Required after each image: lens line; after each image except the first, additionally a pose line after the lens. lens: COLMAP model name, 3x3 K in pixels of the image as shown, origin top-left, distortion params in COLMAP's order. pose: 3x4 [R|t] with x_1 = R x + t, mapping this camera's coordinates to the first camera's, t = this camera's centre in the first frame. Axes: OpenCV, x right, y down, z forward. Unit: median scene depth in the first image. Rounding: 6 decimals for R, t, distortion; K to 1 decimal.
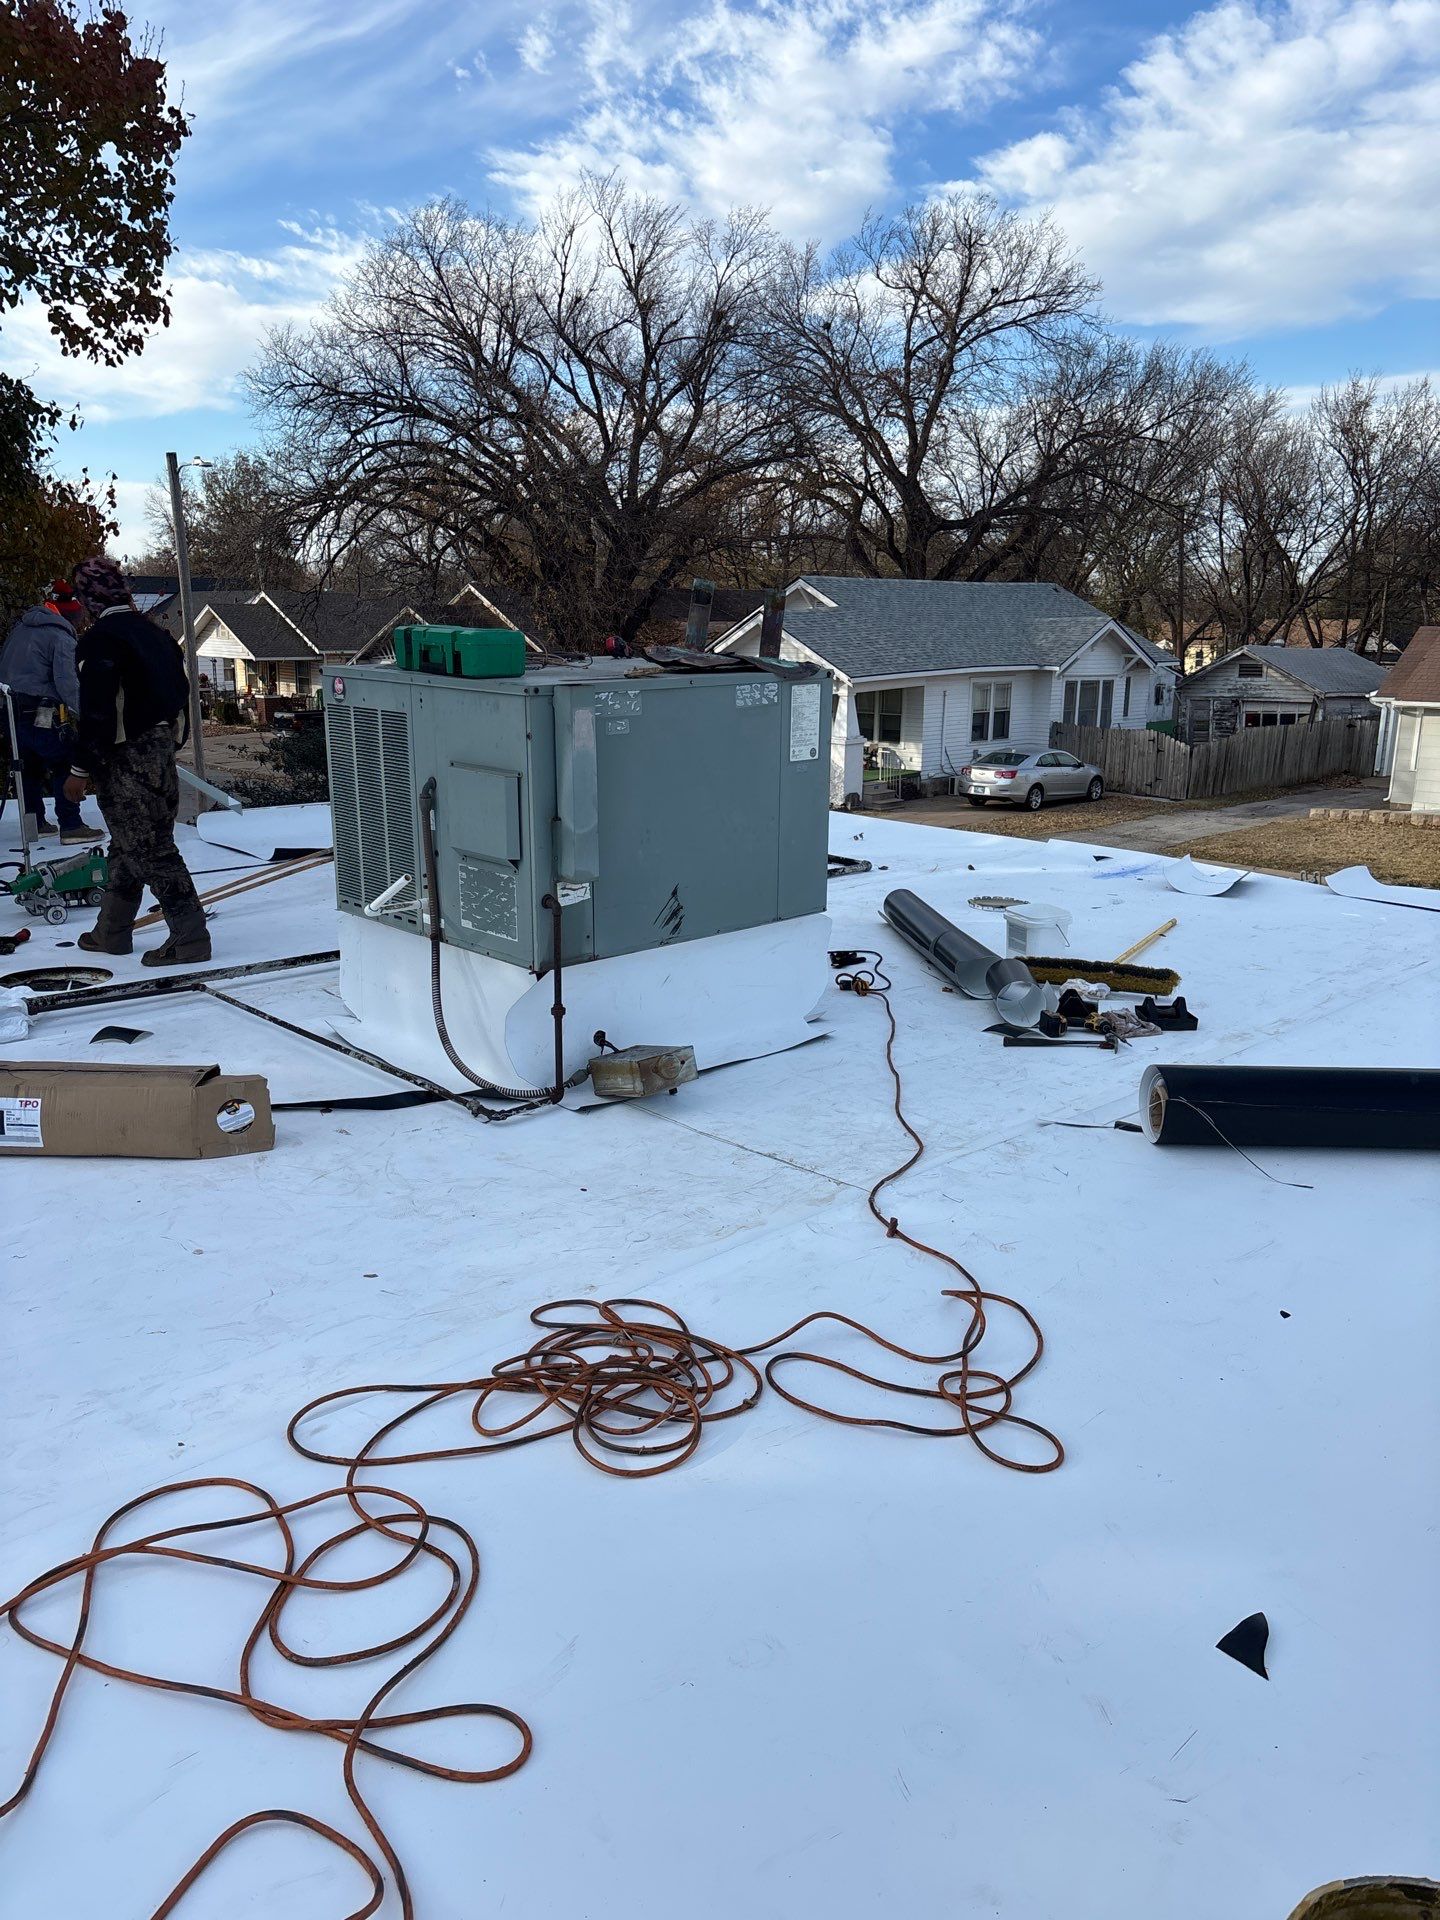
lens RADIAL K [[1447.7, 0, 710.4], [0, 1447.7, 951.9], [0, 0, 1]] dist [0.043822, -0.052049]
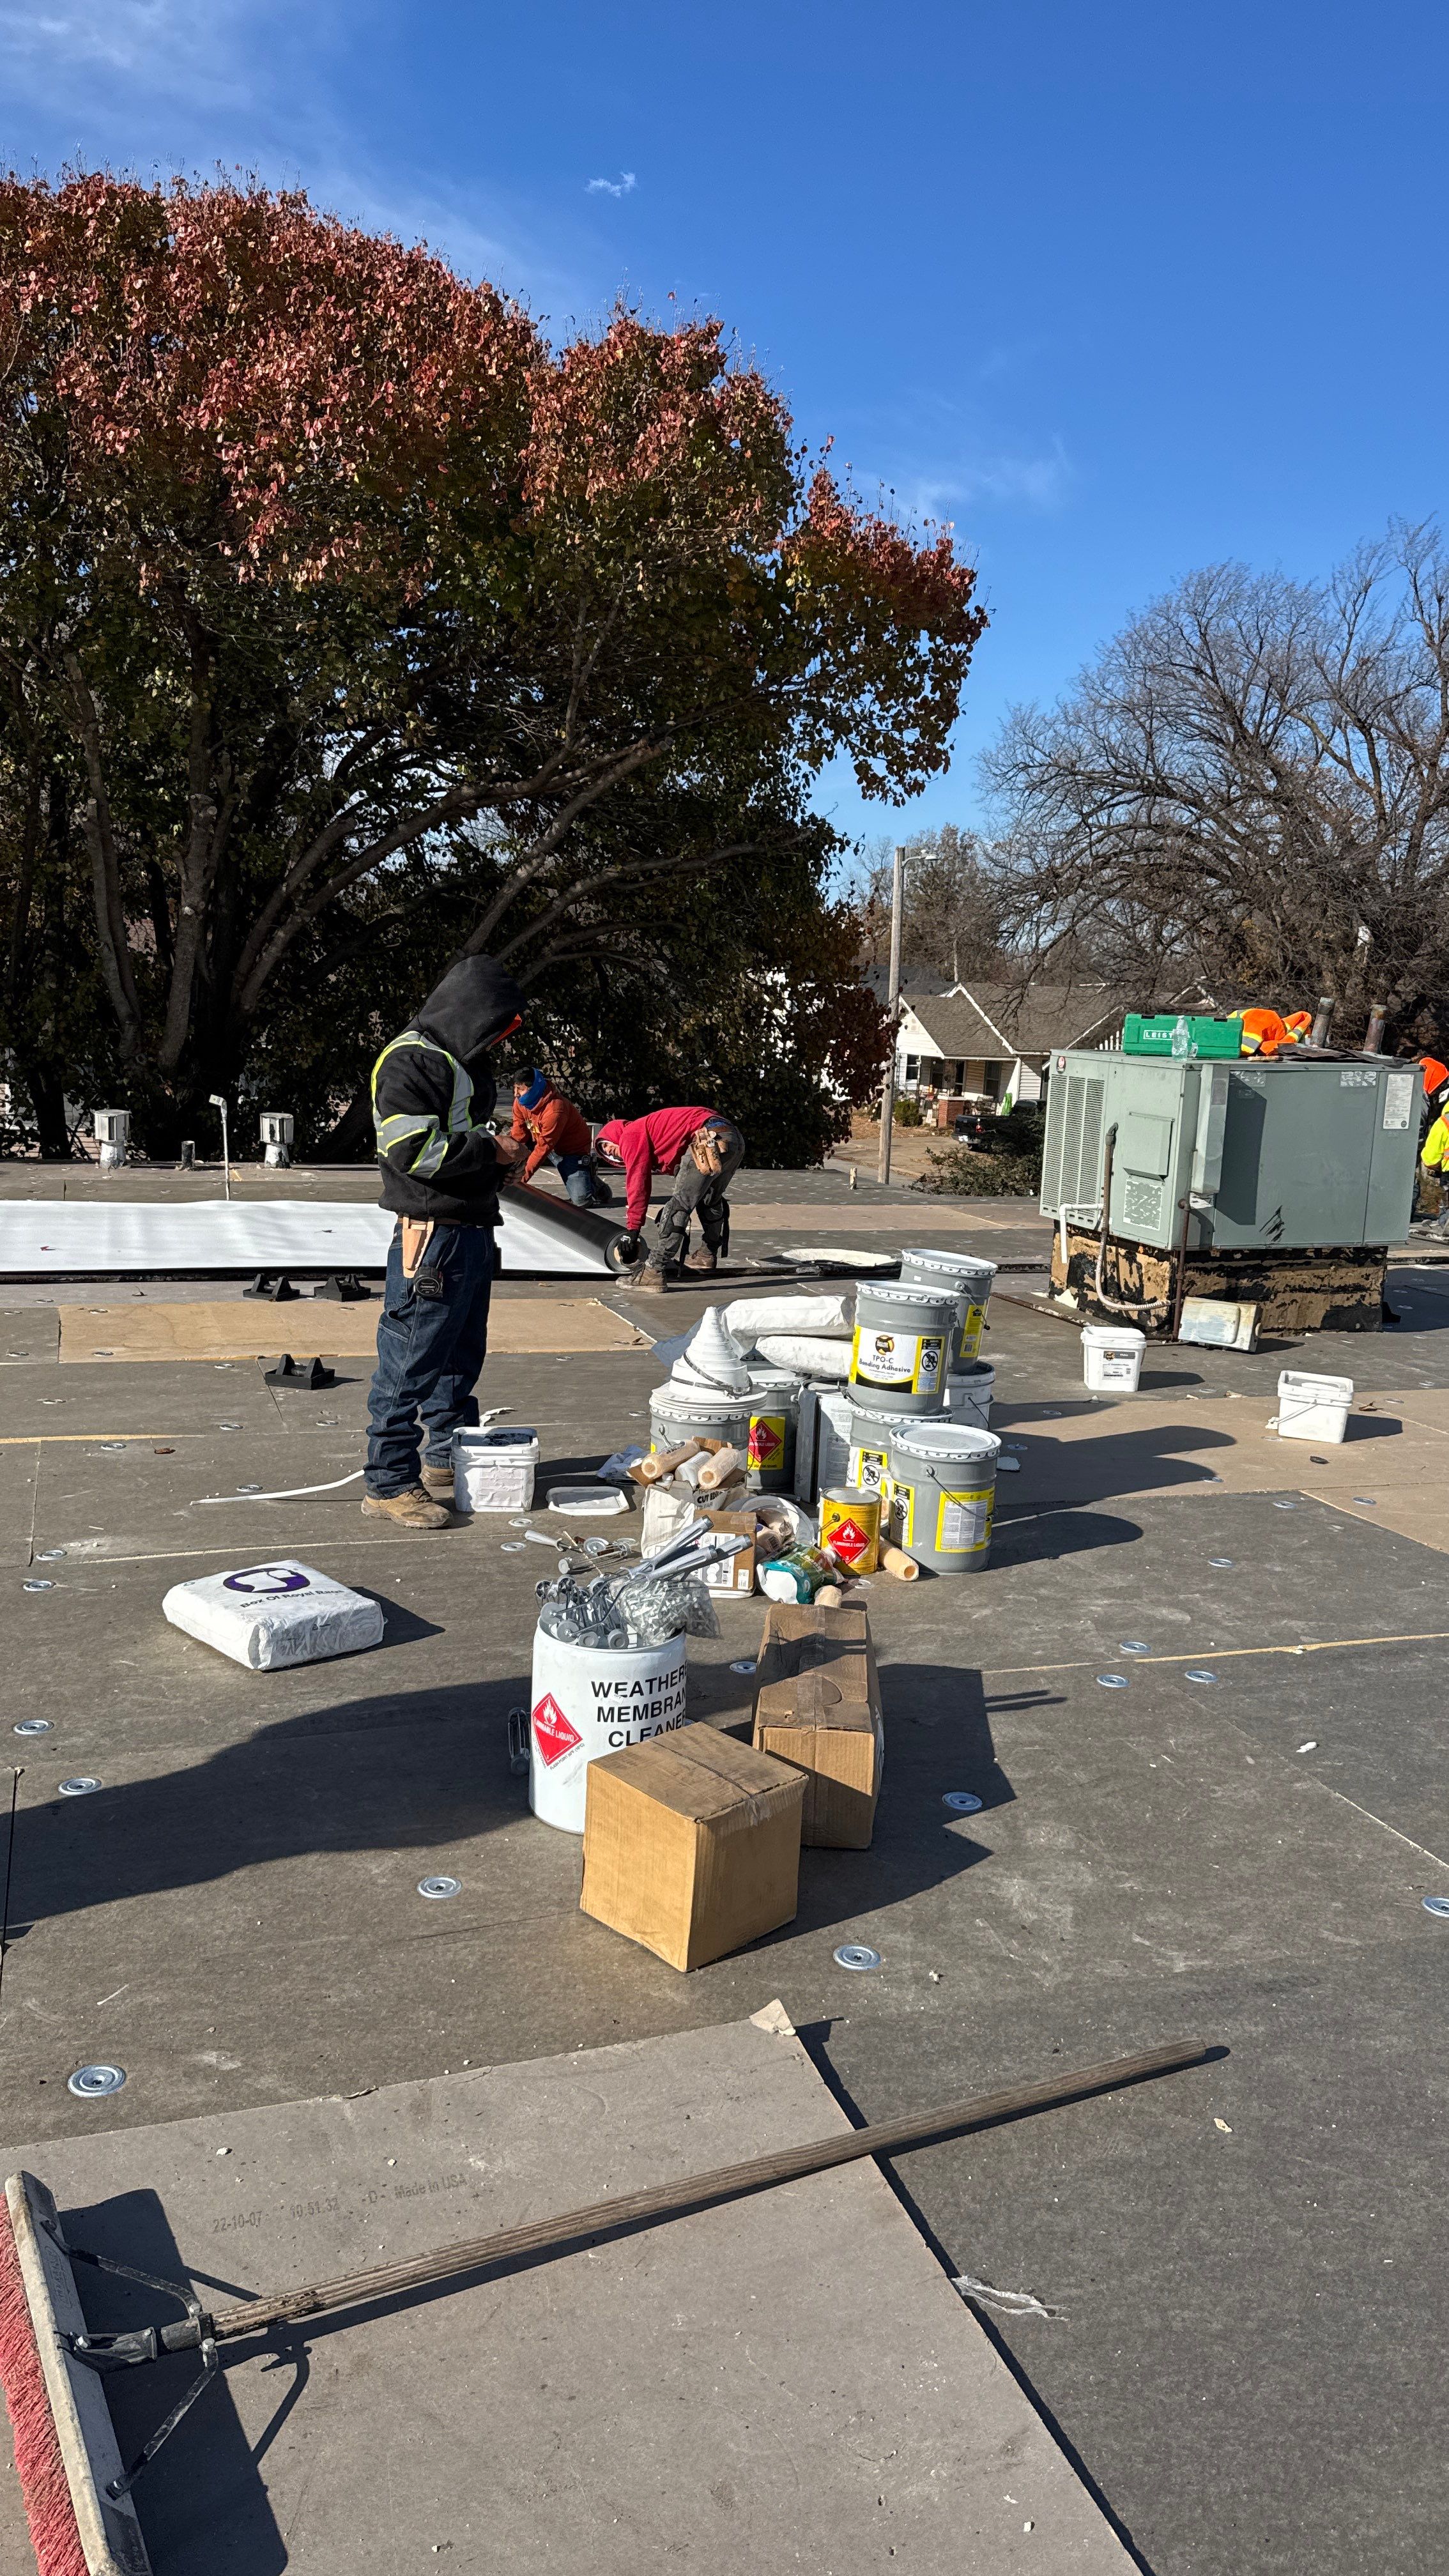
lens RADIAL K [[1800.0, 0, 717.3], [0, 1800.0, 1291.8], [0, 0, 1]] dist [0.071307, -0.096500]
pose [[0.913164, 0.099442, -0.395276, 0.021856], [-0.128550, 0.990552, -0.047775, 0.022473], [0.386791, 0.094439, 0.917319, -0.099967]]
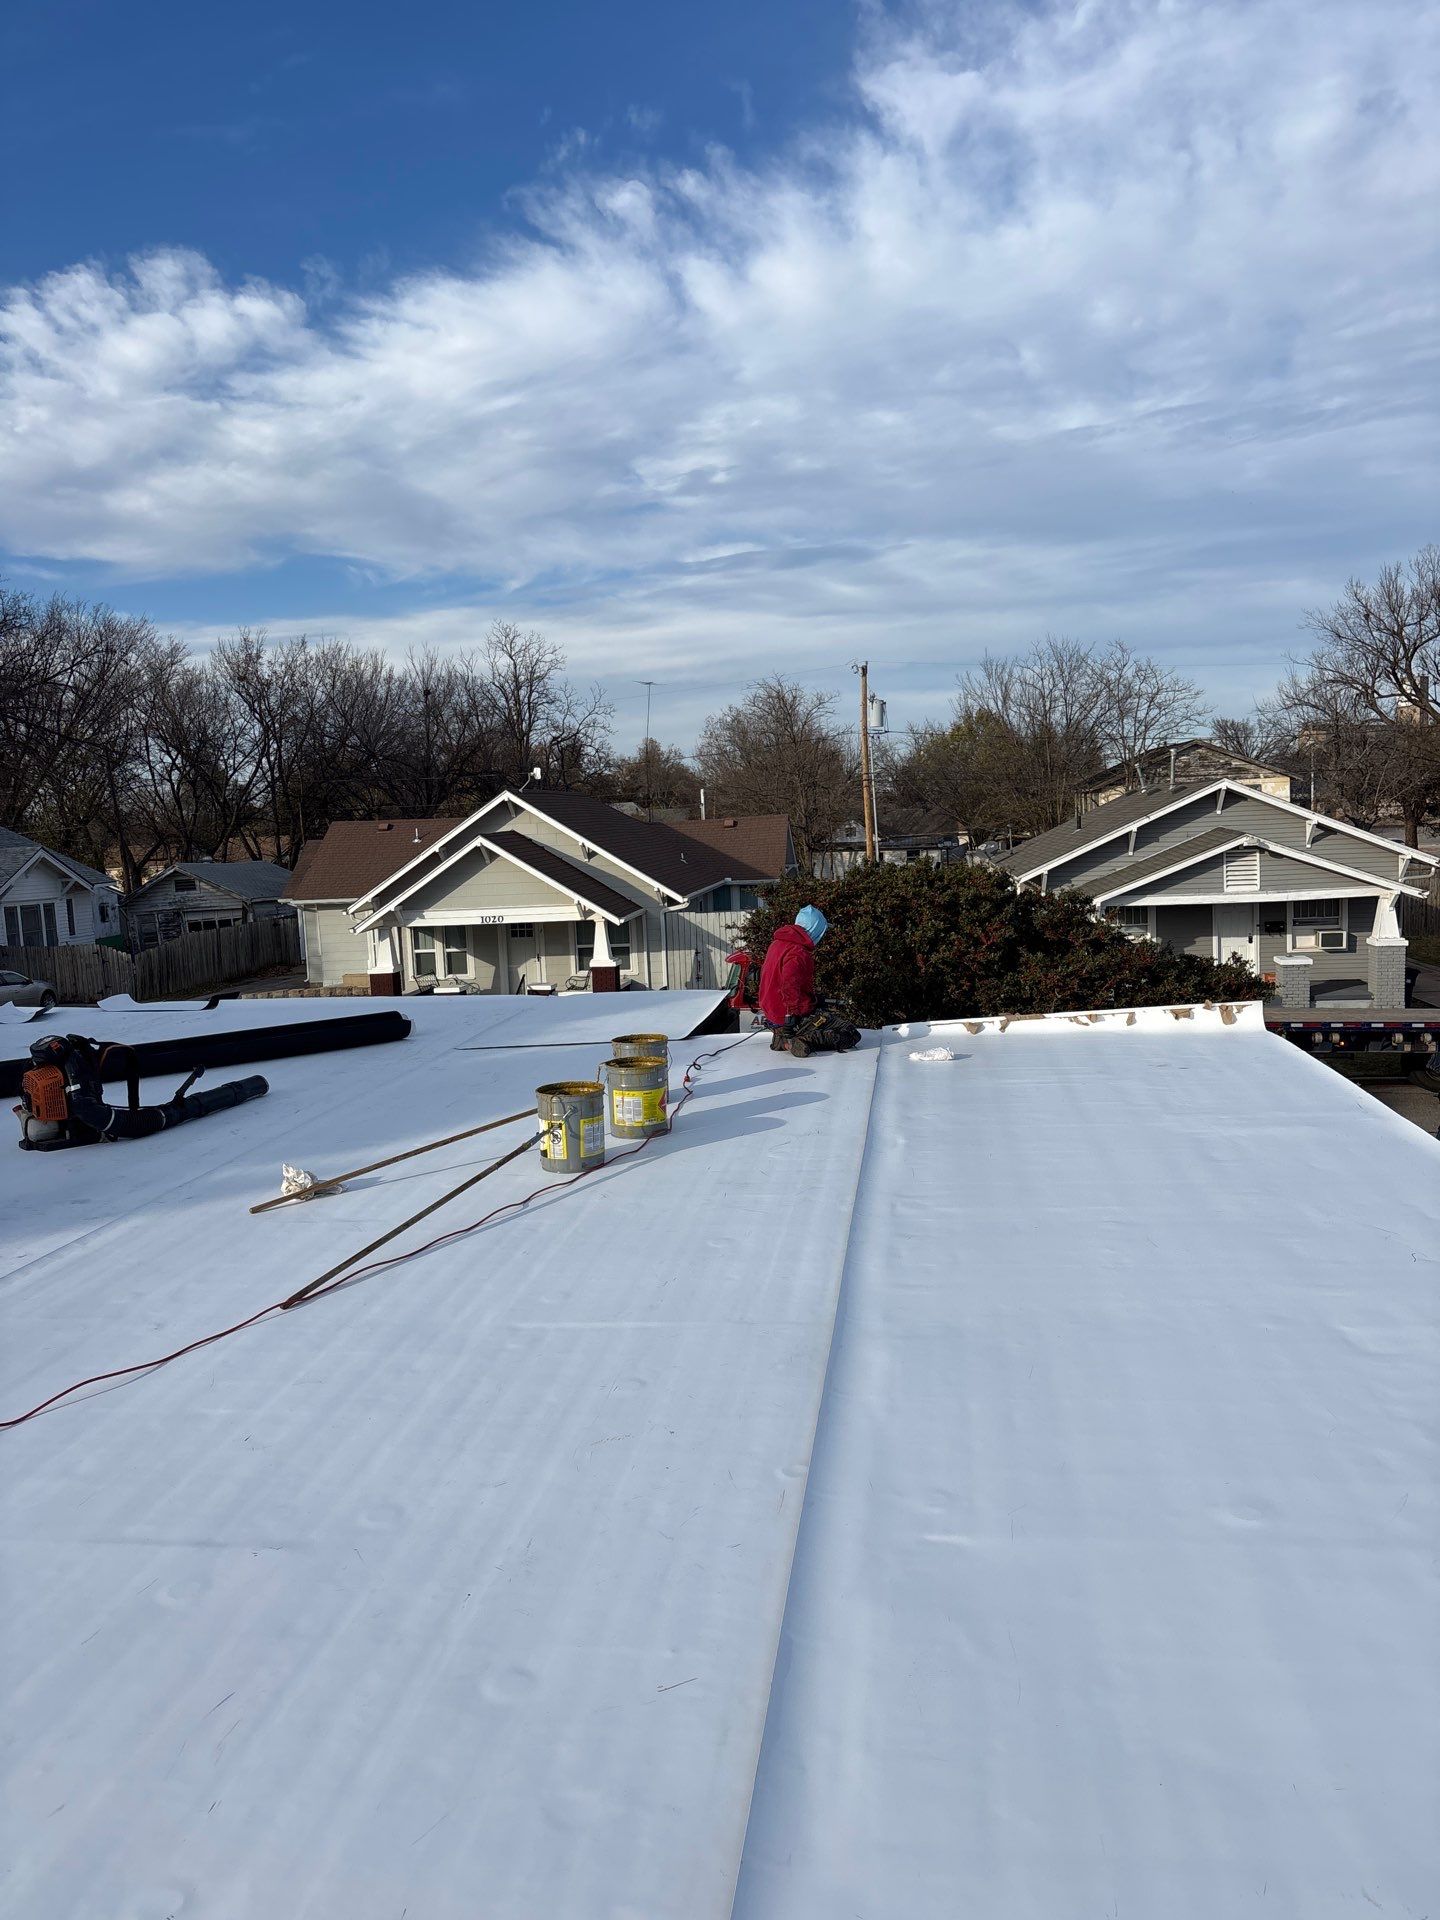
lens RADIAL K [[1447.7, 0, 725.8], [0, 1447.7, 961.4], [0, 0, 1]] dist [0.043822, -0.052049]
pose [[0.778617, -0.107109, 0.618291, -0.006852], [0.192525, 0.978579, -0.072926, 0.030138], [-0.597235, 0.175818, 0.782559, -0.133931]]
